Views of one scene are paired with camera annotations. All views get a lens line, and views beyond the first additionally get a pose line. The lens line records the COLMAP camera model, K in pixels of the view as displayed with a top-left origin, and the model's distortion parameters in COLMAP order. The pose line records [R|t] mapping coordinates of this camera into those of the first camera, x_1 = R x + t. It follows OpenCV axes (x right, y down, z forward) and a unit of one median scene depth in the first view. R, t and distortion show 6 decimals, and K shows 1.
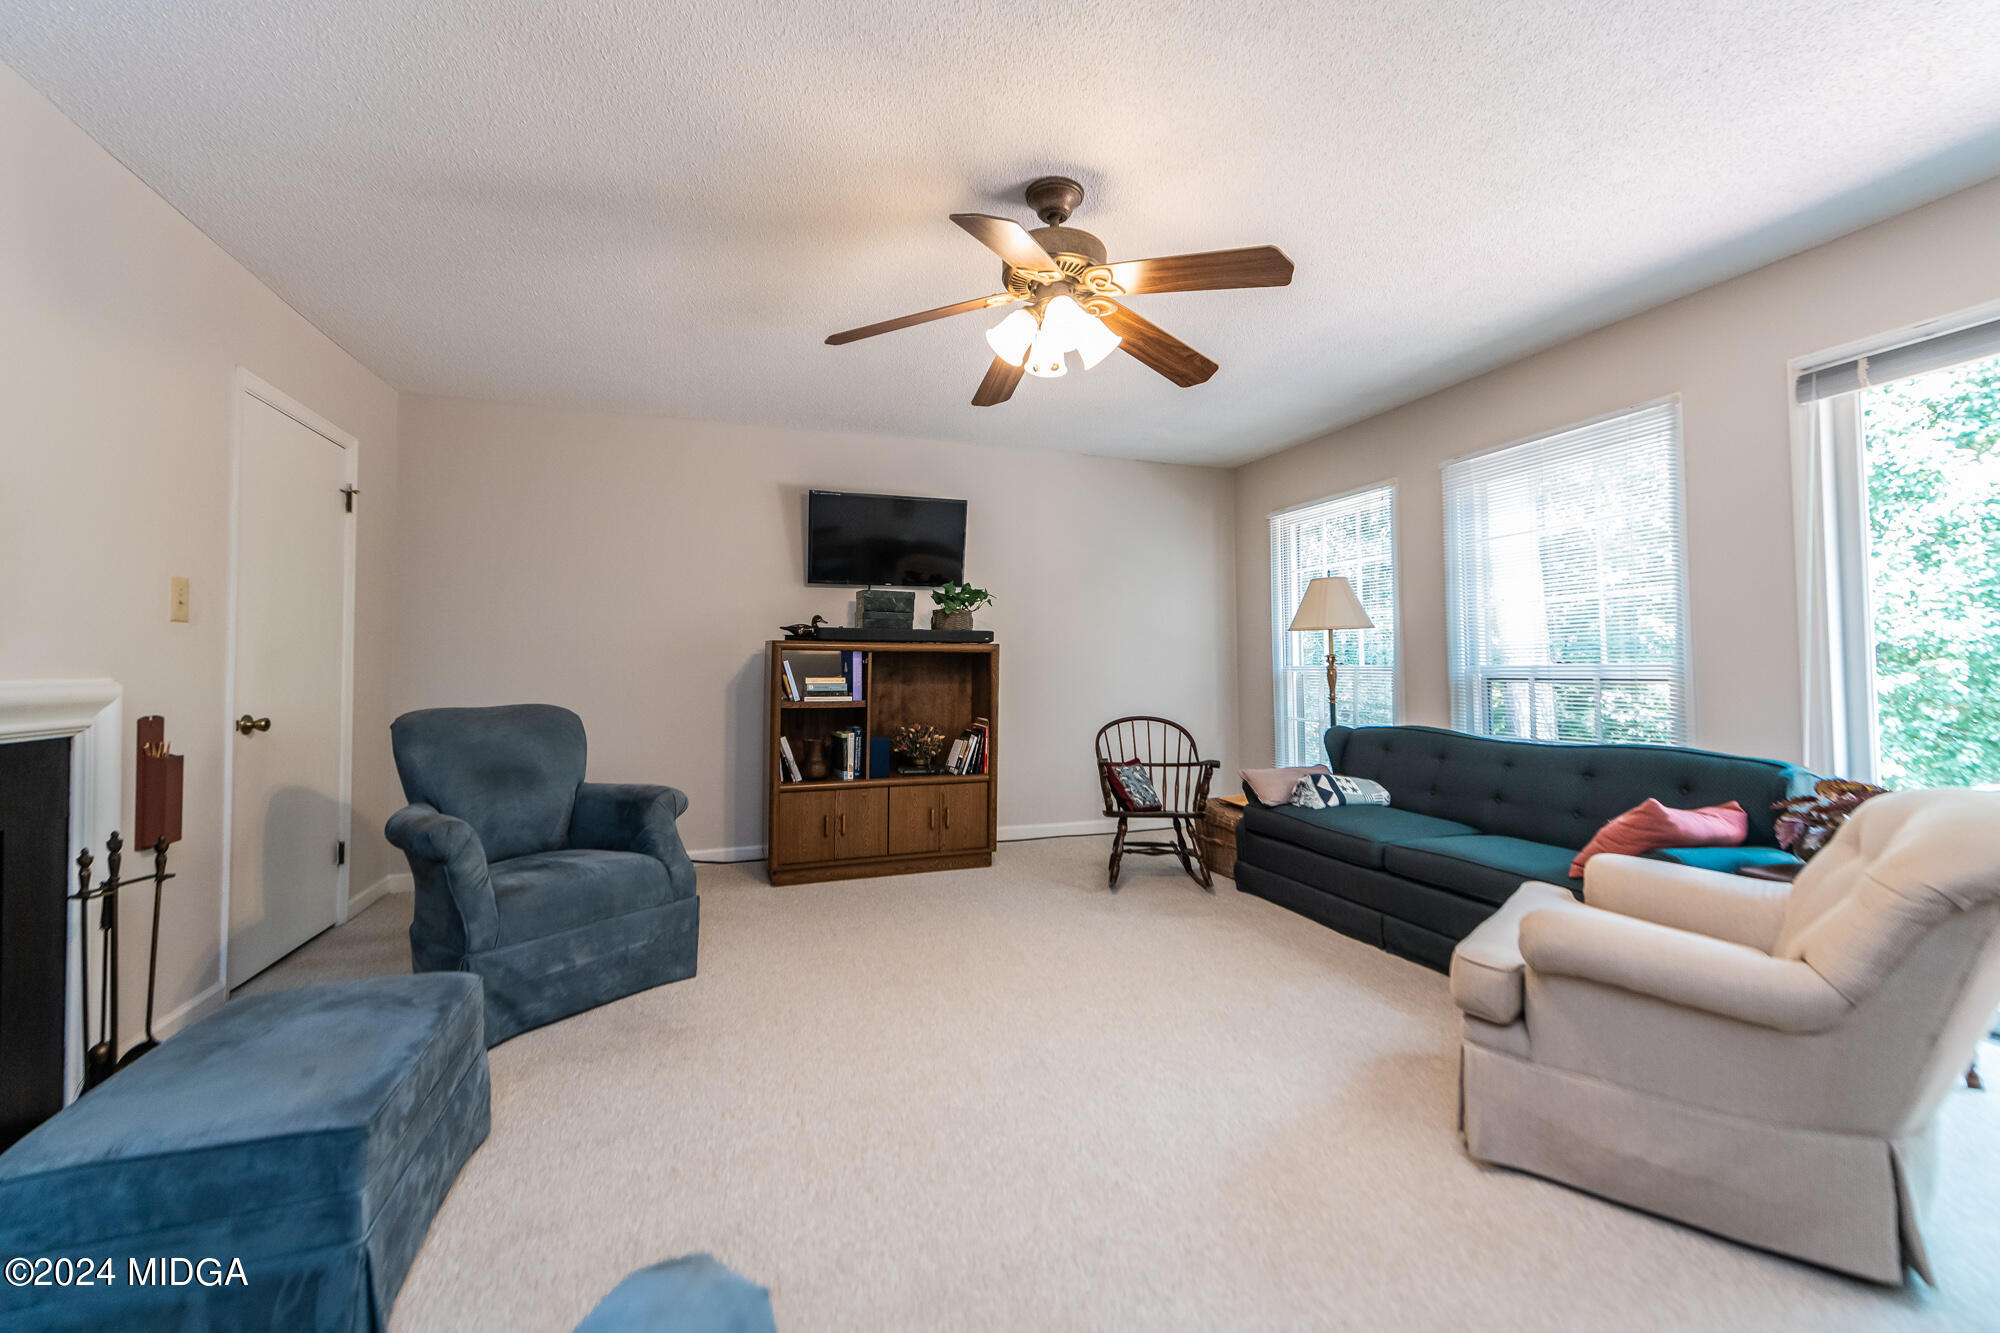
lens RADIAL K [[775.4, 0, 997.7], [0, 775.4, 650.9], [0, 0, 1]] dist [0.006078, -0.000736]
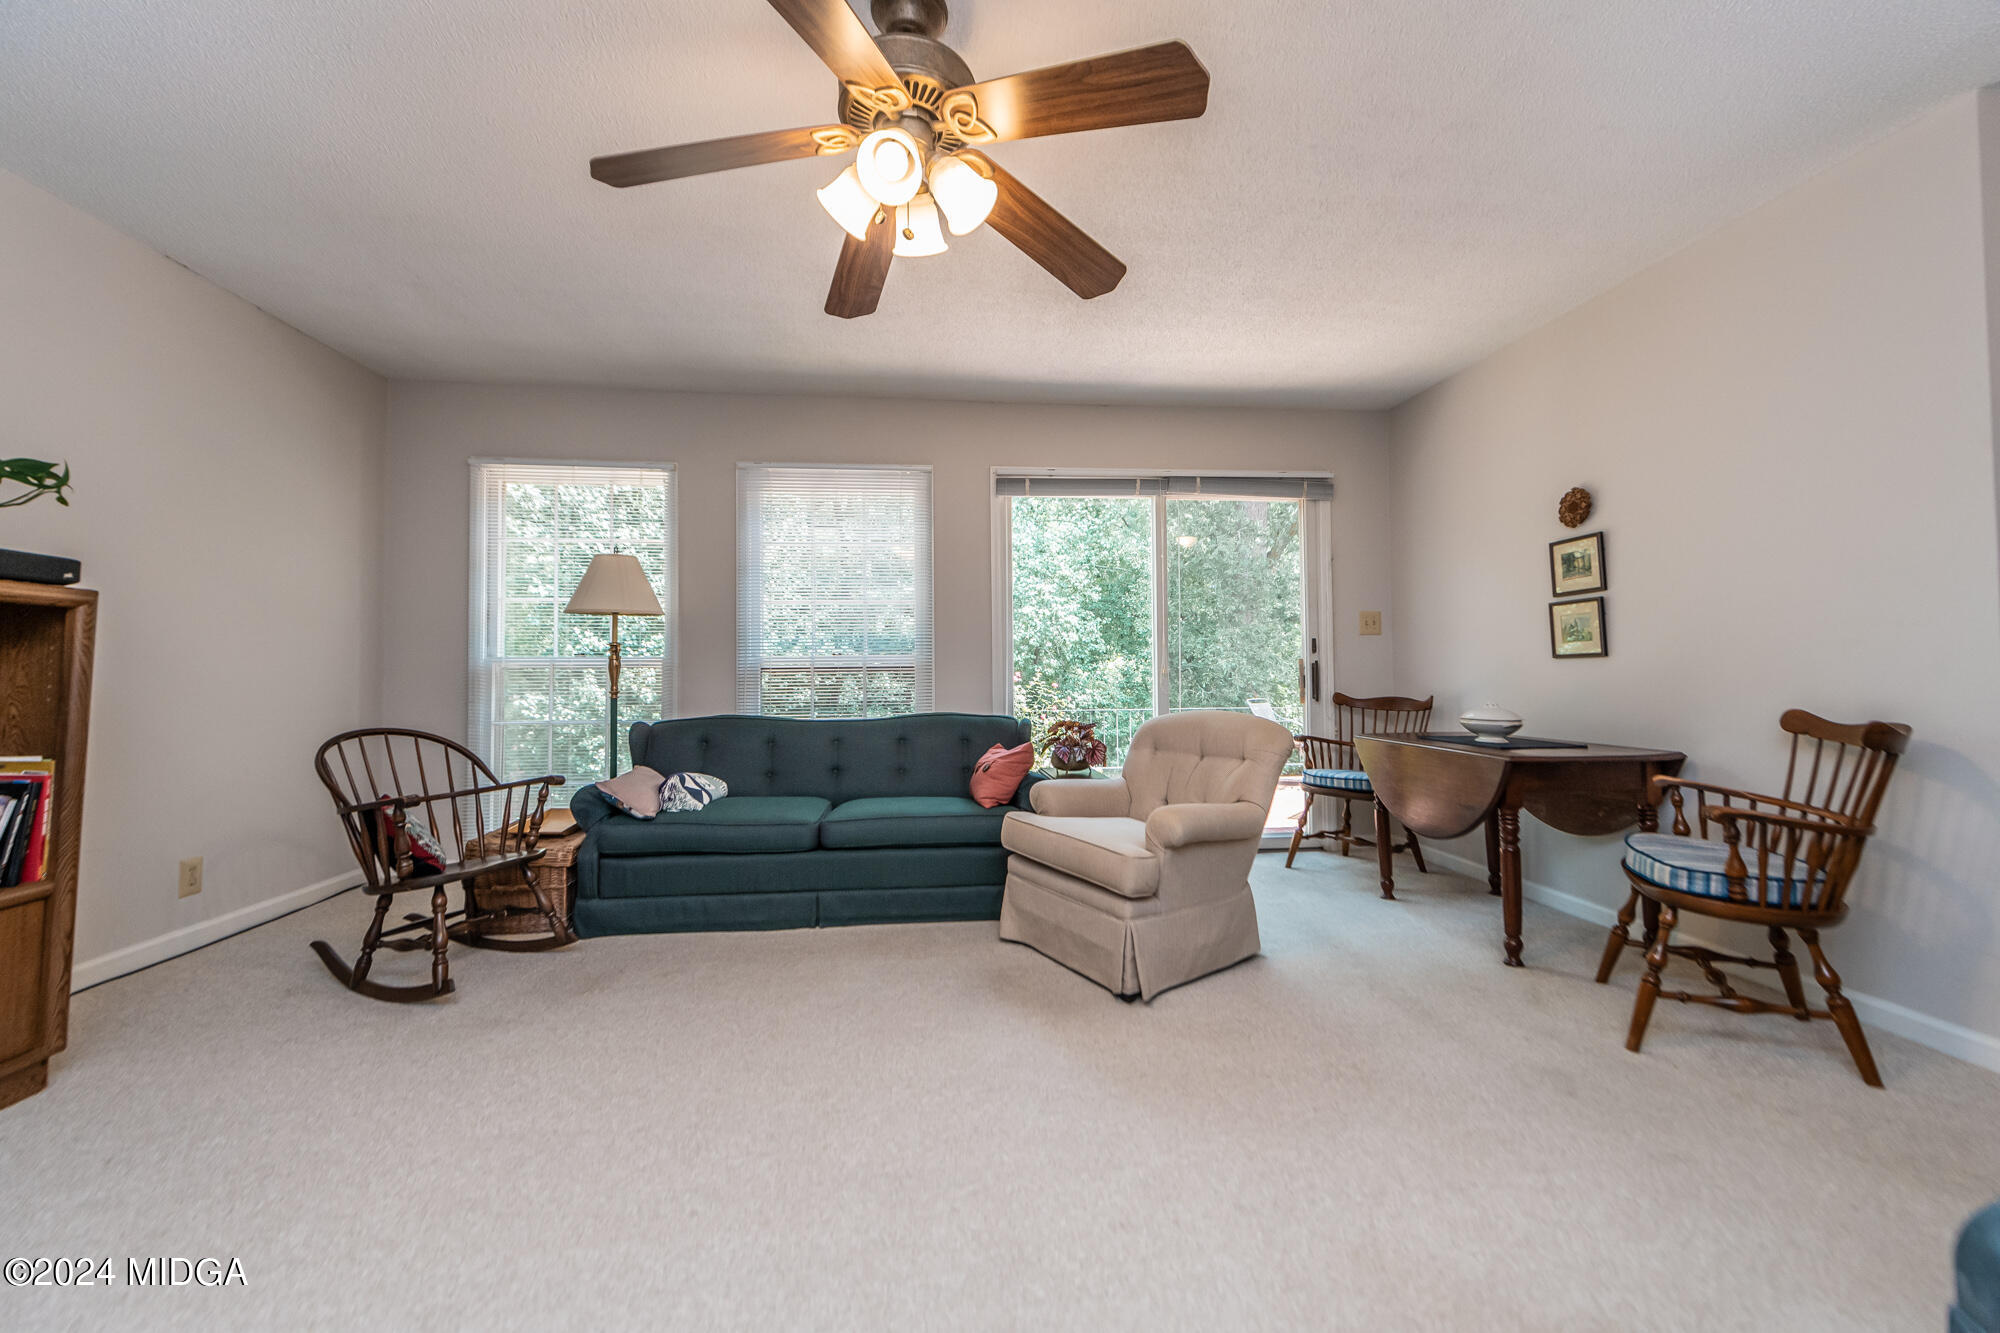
lens RADIAL K [[775.4, 0, 997.7], [0, 775.4, 650.9], [0, 0, 1]] dist [0.006078, -0.000736]
pose [[0.241135, 0.031201, 0.969990, -0.394563], [-0.017726, 0.999458, -0.027742, 0.038233], [-0.970330, -0.010505, 0.241557, 0.458356]]
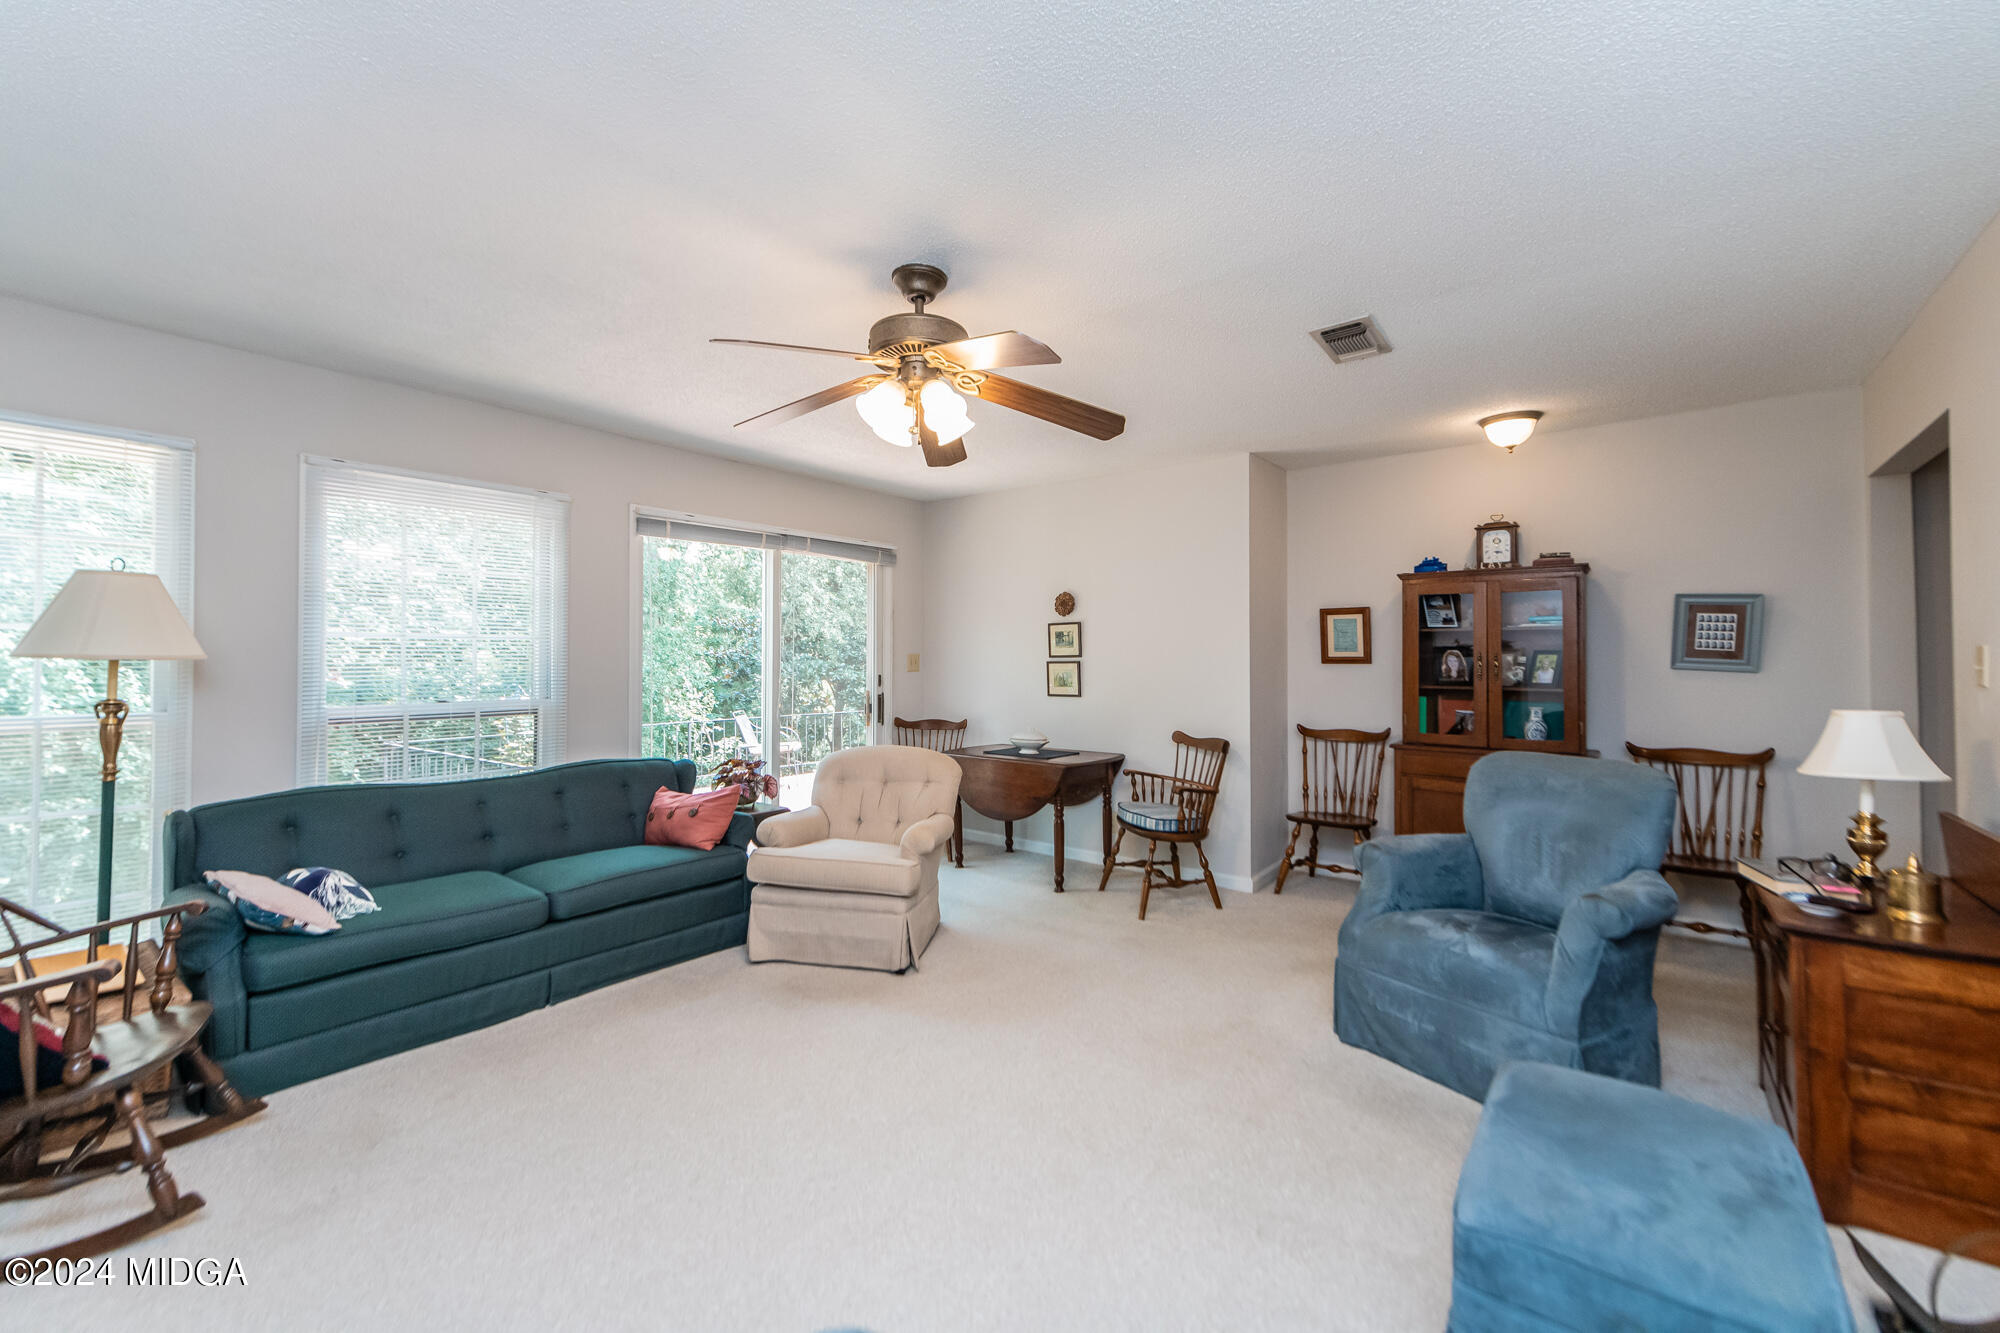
lens RADIAL K [[794.3, 0, 996.2], [0, 794.3, 653.1], [0, 0, 1]] dist [0.000797, -0.000532]
pose [[-0.526614, 0.012477, 0.850013, -0.560777], [-0.018067, 0.999502, -0.025865, -0.033515], [-0.849913, -0.028978, -0.526126, 0.925441]]
